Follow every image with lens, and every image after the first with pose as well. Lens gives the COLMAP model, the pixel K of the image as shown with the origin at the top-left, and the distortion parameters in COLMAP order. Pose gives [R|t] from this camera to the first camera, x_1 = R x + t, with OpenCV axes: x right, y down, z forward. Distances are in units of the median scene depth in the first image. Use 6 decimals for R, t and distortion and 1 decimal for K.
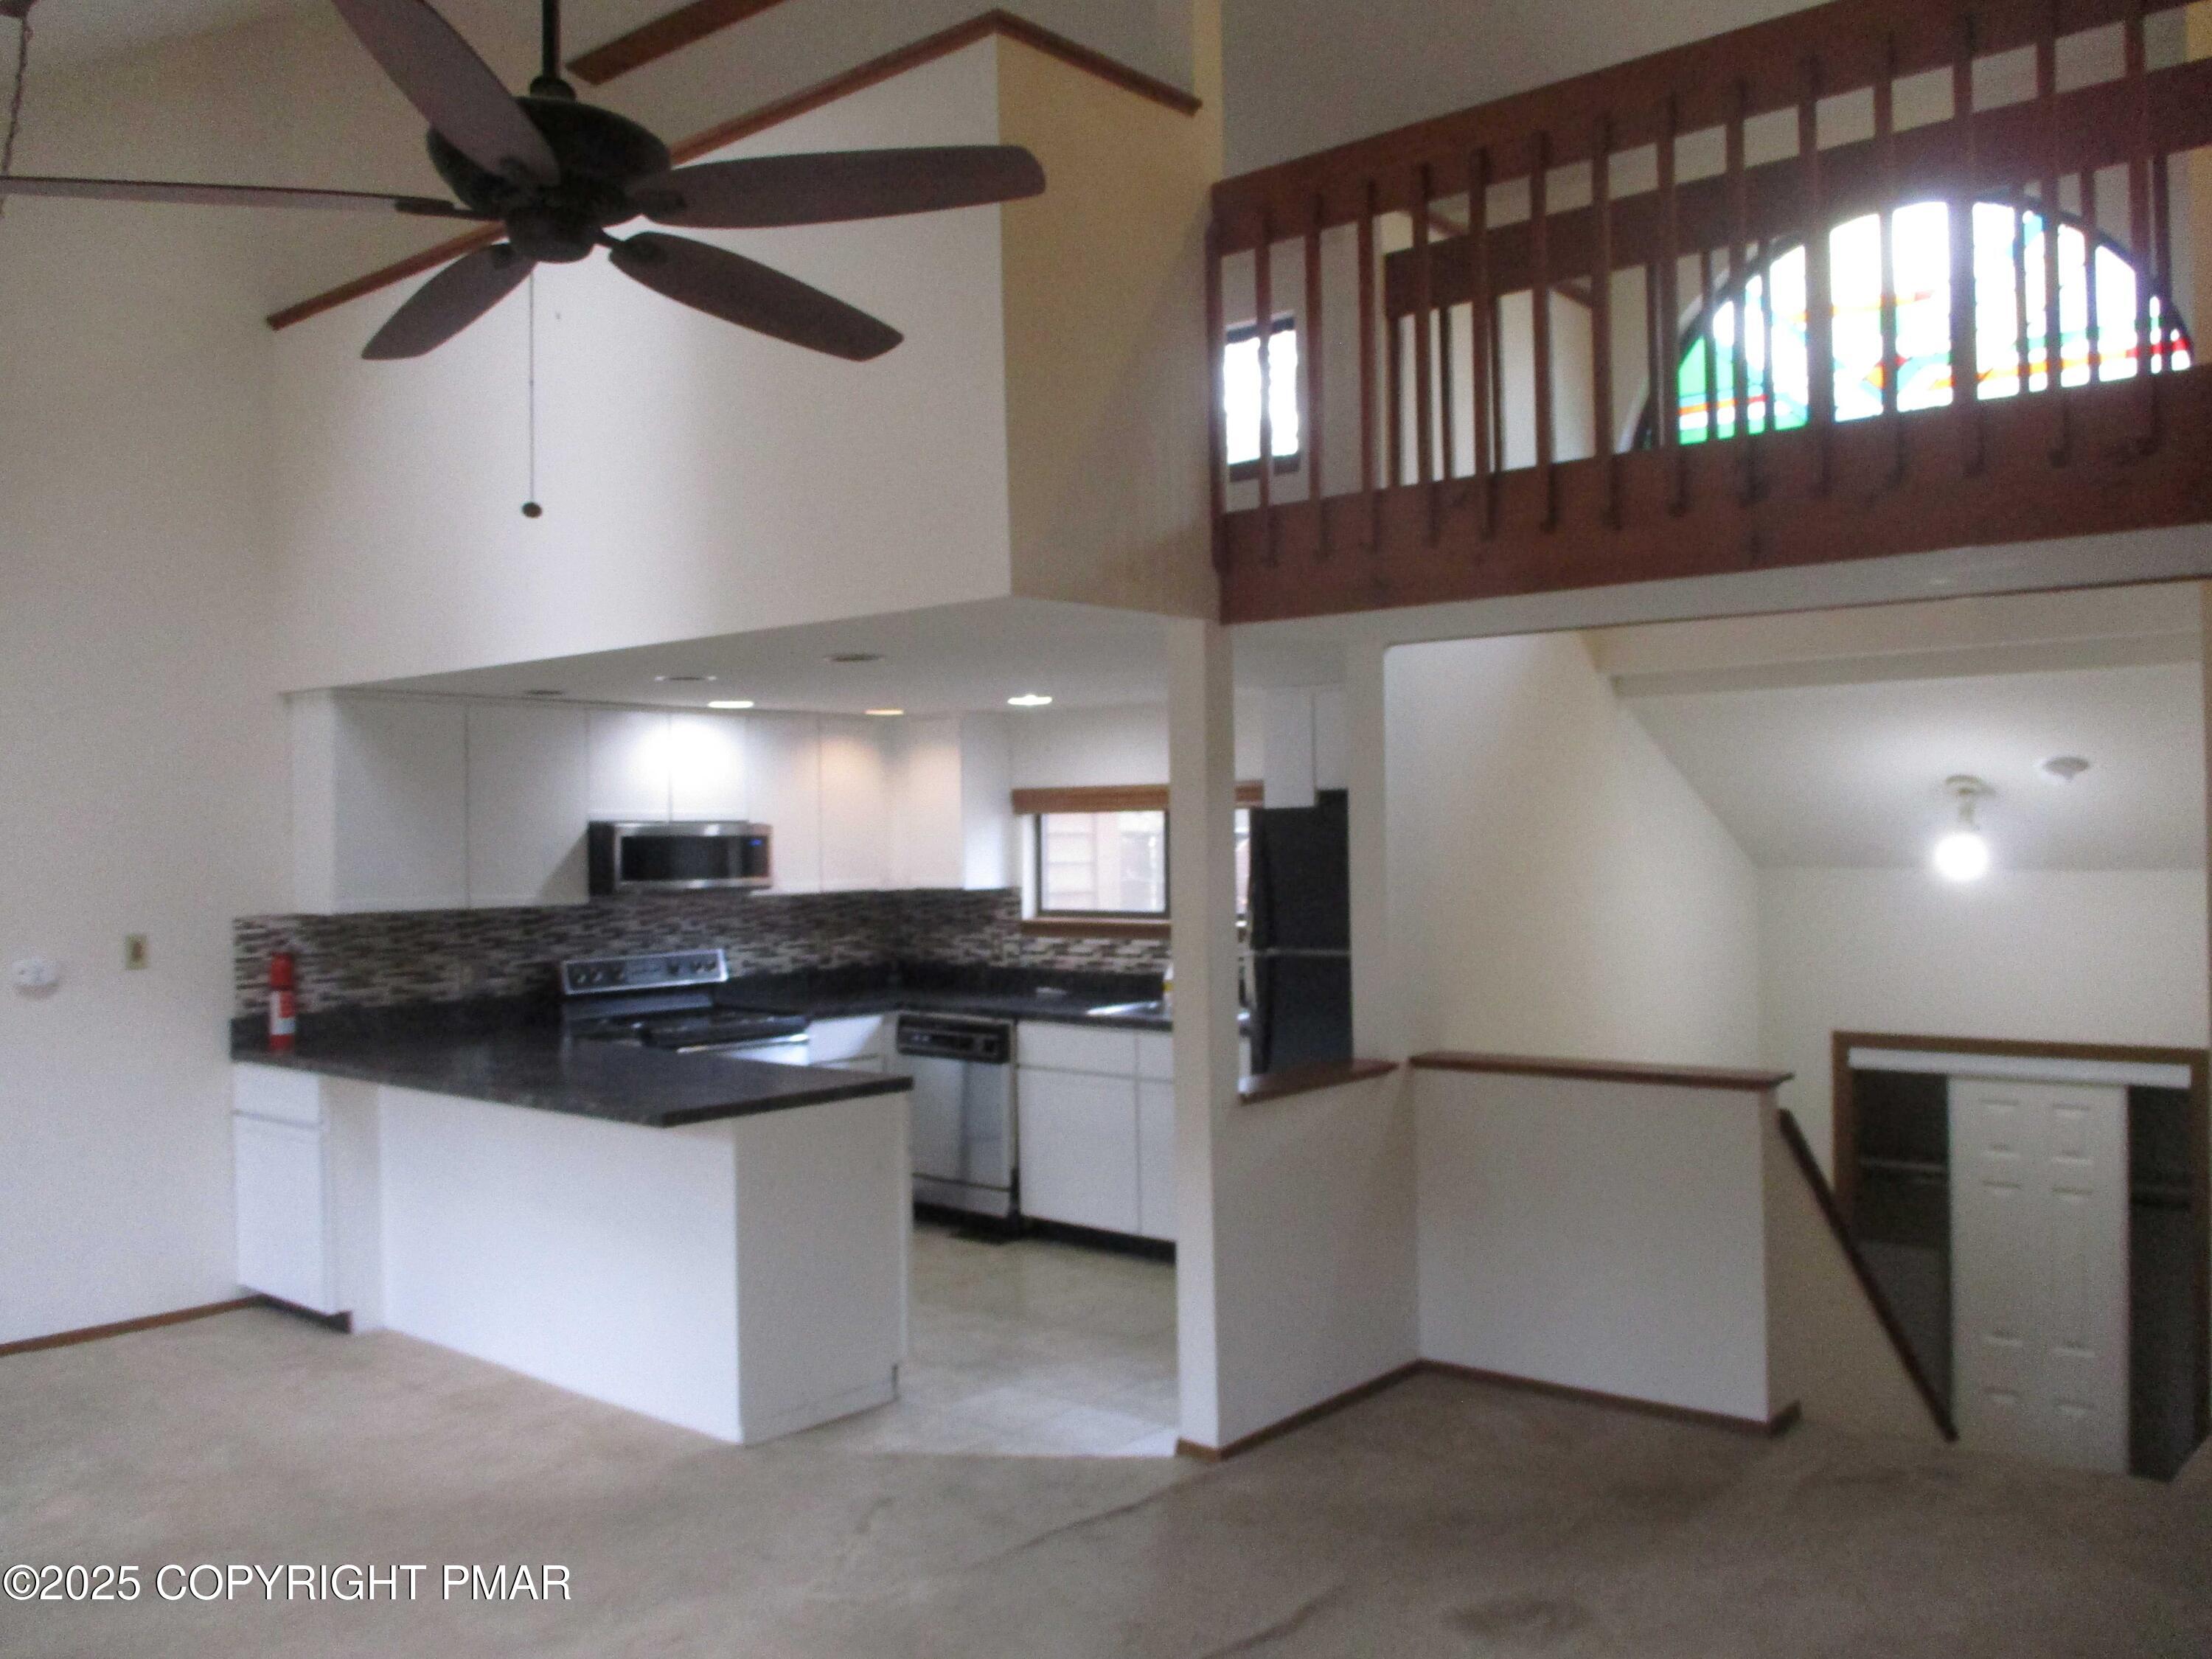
lens RADIAL K [[1845.9, 0, 1111.7], [0, 1845.9, 832.8], [0, 0, 1]] dist [-0.047117, 0.004079]
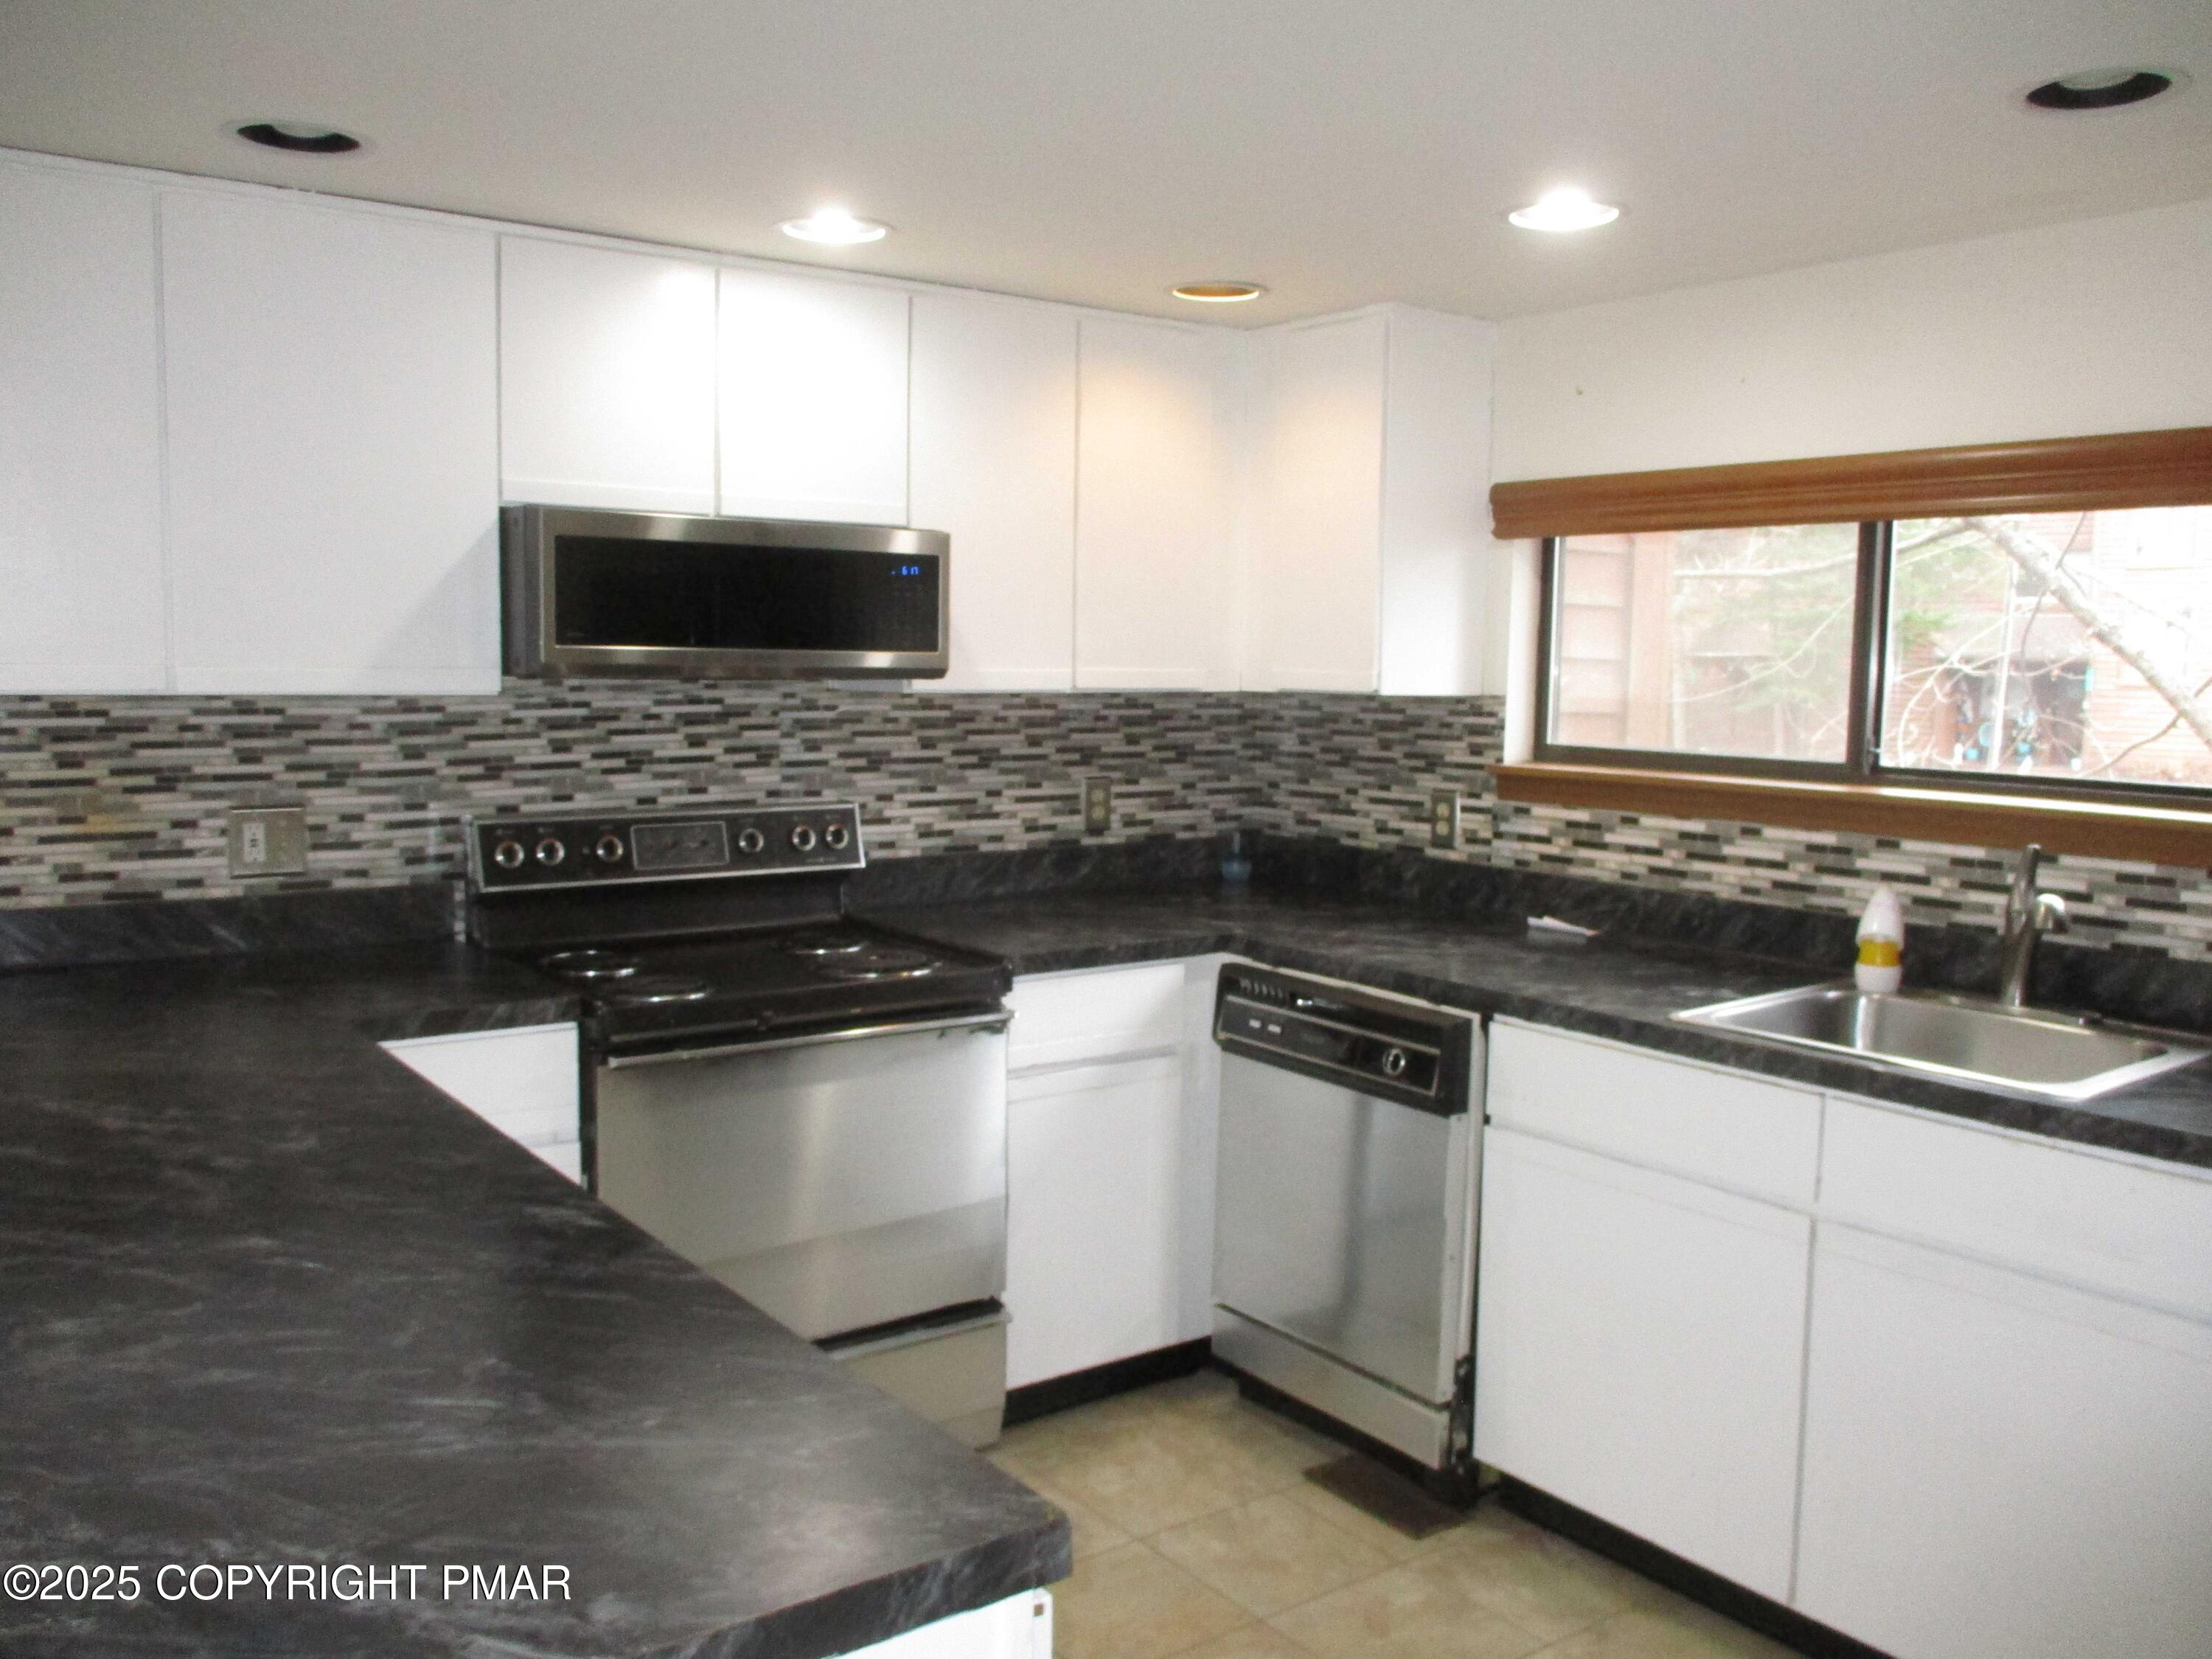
lens RADIAL K [[1845.9, 0, 1111.7], [0, 1845.9, 832.8], [0, 0, 1]] dist [-0.047117, 0.004079]
pose [[0.972329, 0.052378, -0.227668, -0.038032], [-0.029988, 0.994463, 0.100714, 0.020381], [0.231683, -0.091100, 0.968516, 0.532940]]
